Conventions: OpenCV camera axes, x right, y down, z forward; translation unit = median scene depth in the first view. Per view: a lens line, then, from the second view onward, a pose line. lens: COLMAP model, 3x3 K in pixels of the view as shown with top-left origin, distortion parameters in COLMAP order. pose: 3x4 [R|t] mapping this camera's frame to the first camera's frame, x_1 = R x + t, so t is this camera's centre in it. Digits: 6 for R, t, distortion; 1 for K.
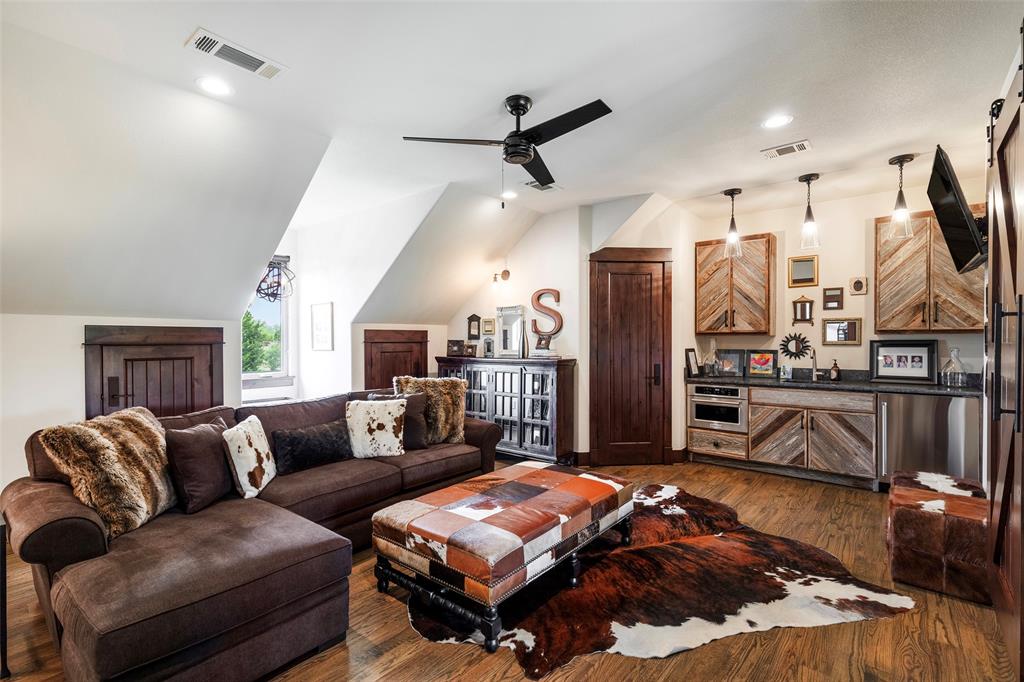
lens RADIAL K [[460.8, 0, 512.9], [0, 460.8, 344.7], [0, 0, 1]] dist [0.001280, 0.000064]
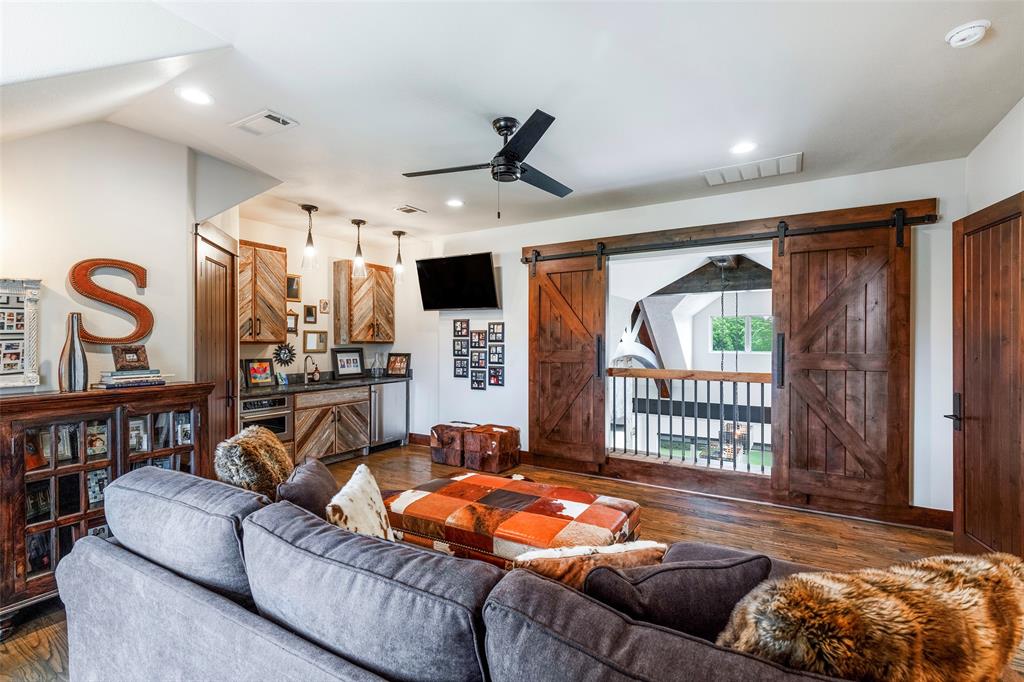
lens RADIAL K [[460.8, 0, 514.9], [0, 460.8, 341.6], [0, 0, 1]] dist [0.001280, 0.000064]
pose [[-0.164098, 0.006645, 0.986422, -0.606926], [0.010790, 0.999930, -0.004941, -0.016755], [-0.986385, 0.009833, -0.164158, 0.689154]]
